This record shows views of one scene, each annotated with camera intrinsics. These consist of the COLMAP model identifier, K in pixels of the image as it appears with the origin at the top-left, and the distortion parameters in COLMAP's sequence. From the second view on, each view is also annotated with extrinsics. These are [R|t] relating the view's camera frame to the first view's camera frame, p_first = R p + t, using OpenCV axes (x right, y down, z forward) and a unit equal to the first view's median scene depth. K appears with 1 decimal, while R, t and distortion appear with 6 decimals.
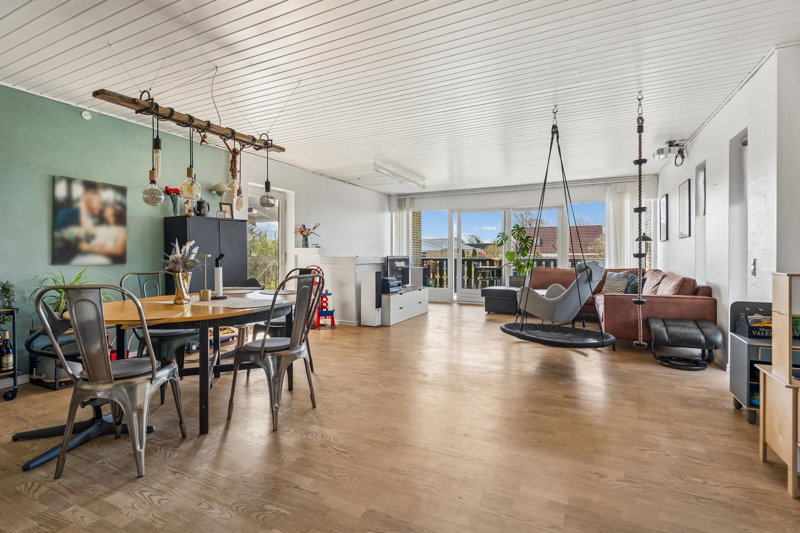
lens RADIAL K [[387.8, 0, 398.9], [0, 387.8, 261.0], [0, 0, 1]] dist [0.002367, 0.000018]
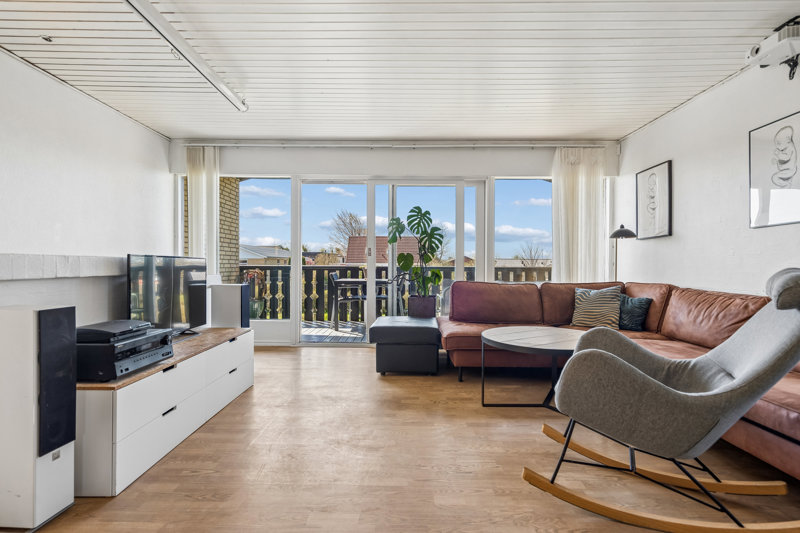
lens RADIAL K [[387.8, 0, 398.5], [0, 387.8, 265.0], [0, 0, 1]] dist [0.002367, 0.000018]
pose [[0.902185, 0.006004, 0.431307, 0.027254], [0.000567, 0.999886, -0.015104, 0.000925], [-0.431349, 0.013871, 0.902079, 0.435119]]
